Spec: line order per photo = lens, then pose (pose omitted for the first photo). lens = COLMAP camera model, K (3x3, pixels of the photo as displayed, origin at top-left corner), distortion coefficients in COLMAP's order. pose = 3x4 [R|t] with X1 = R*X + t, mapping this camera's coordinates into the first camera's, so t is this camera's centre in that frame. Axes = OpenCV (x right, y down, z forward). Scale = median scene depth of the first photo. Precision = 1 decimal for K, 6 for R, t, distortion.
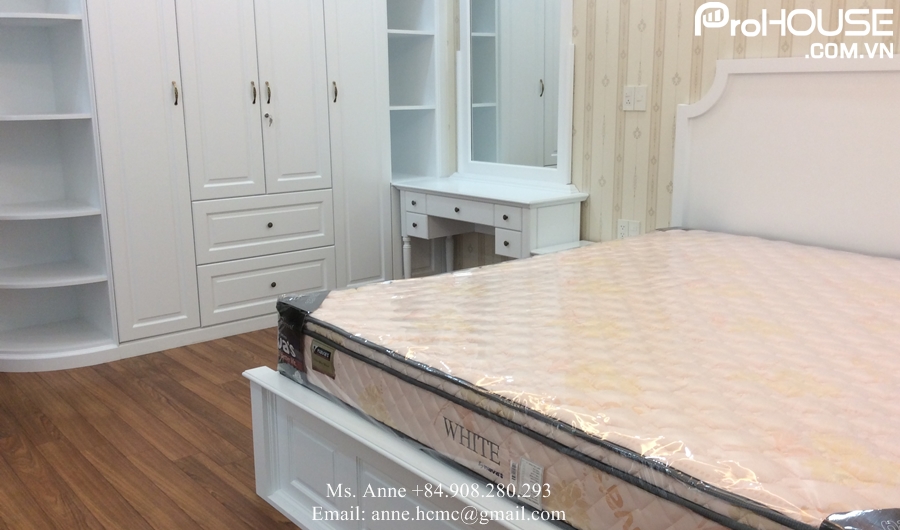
lens RADIAL K [[815.7, 0, 451.8], [0, 815.7, 262.5], [0, 0, 1]] dist [0.111452, -0.210120]
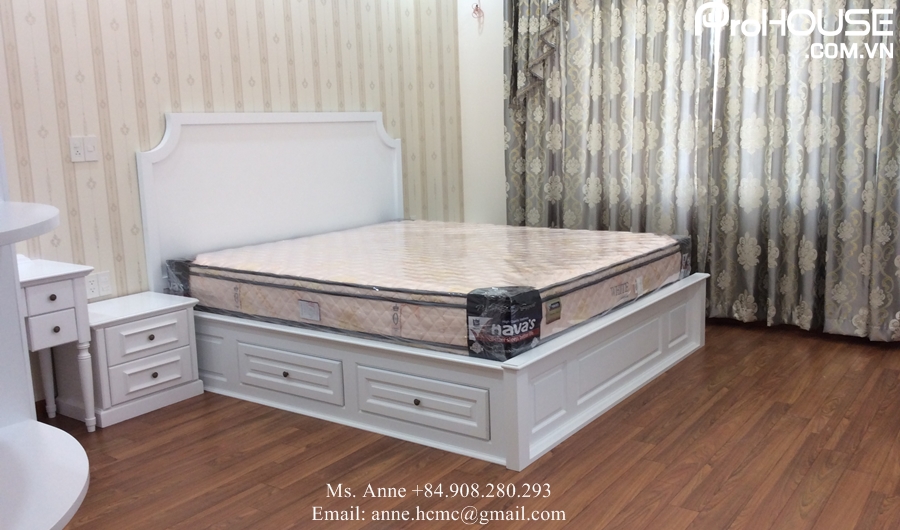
lens RADIAL K [[815.7, 0, 451.8], [0, 815.7, 262.5], [0, 0, 1]] dist [0.111452, -0.210120]
pose [[-0.241159, -0.150622, 0.958726, -0.858204], [0.235510, 0.949270, 0.208376, -0.176137], [-0.941476, 0.276041, -0.193452, 0.827698]]
